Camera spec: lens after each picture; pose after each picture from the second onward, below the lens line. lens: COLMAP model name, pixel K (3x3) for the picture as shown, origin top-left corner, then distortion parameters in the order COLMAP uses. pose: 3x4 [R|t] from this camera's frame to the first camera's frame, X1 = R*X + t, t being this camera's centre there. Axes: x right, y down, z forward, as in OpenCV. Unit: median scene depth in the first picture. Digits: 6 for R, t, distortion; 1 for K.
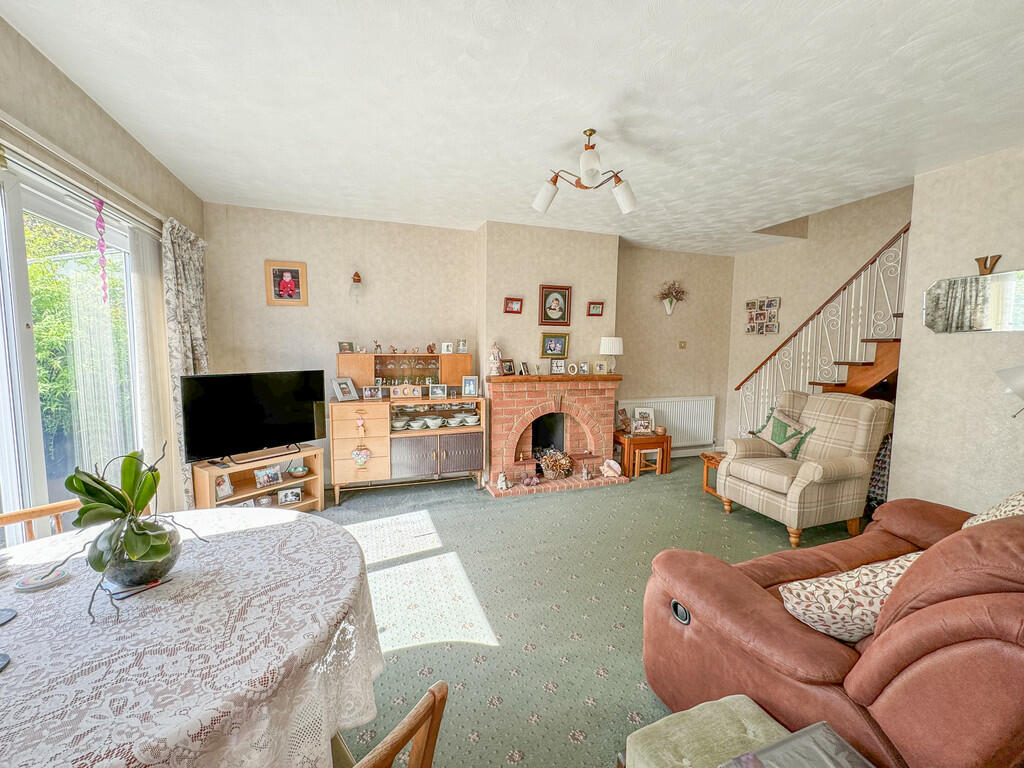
lens RADIAL K [[425.3, 0, 512.0], [0, 425.3, 384.0], [0, 0, 1]] dist [0.000885, -0.000240]
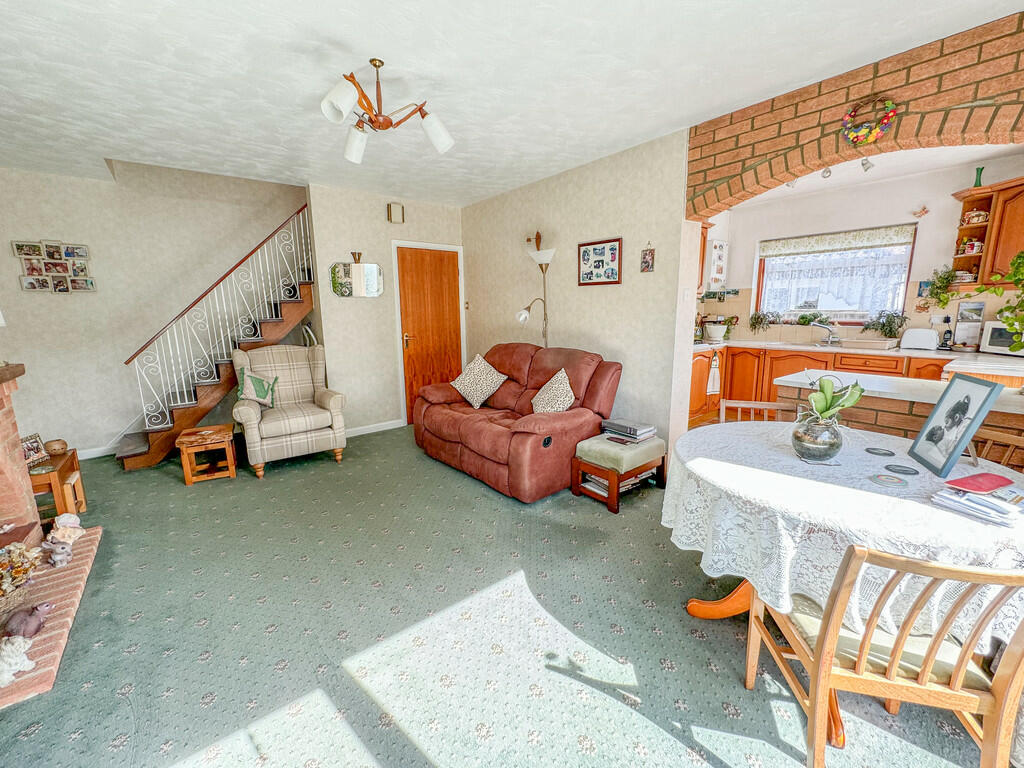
lens RADIAL K [[417.2, 0, 512.0], [0, 417.2, 384.0], [0, 0, 1]] dist [-0.001348, -0.000373]
pose [[-0.332624, -0.180911, 0.925545, -0.581104], [0.092524, 0.970432, 0.222936, -0.075470], [-0.938510, 0.159789, -0.306050, 0.768977]]
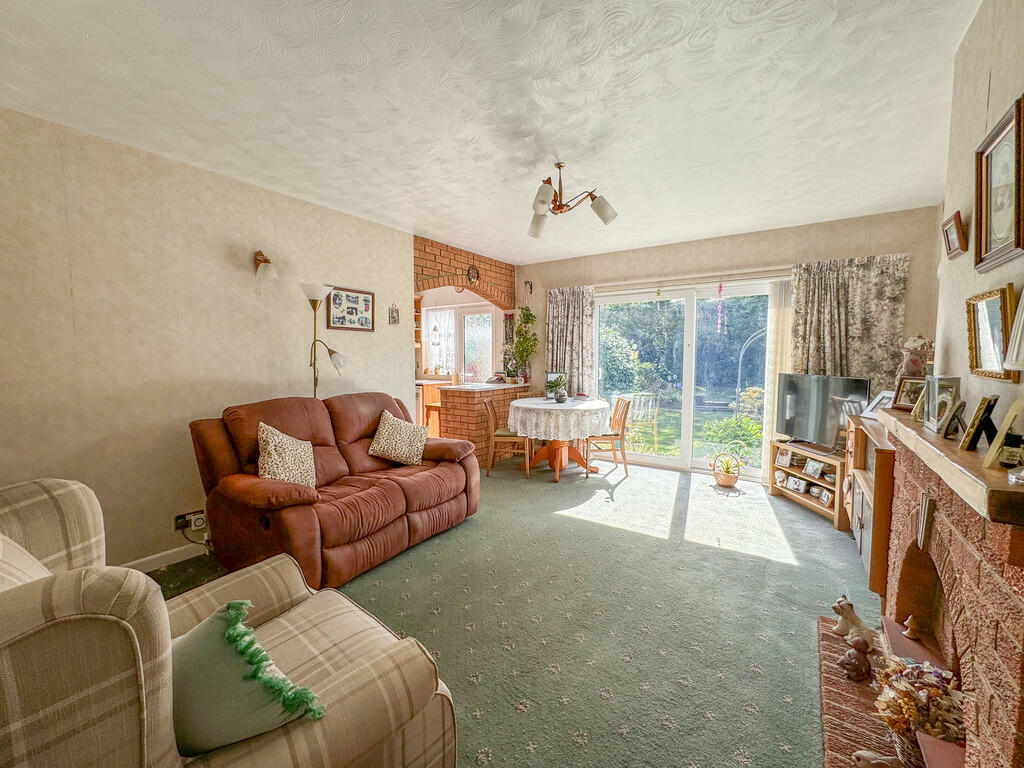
lens RADIAL K [[425.3, 0, 512.0], [0, 425.3, 384.0], [0, 0, 1]] dist [0.000885, -0.000240]
pose [[-0.813342, 0.026837, -0.581167, 0.685997], [-0.060024, 0.989734, 0.129707, -0.094217], [0.578682, 0.140380, -0.803381, 1.361216]]
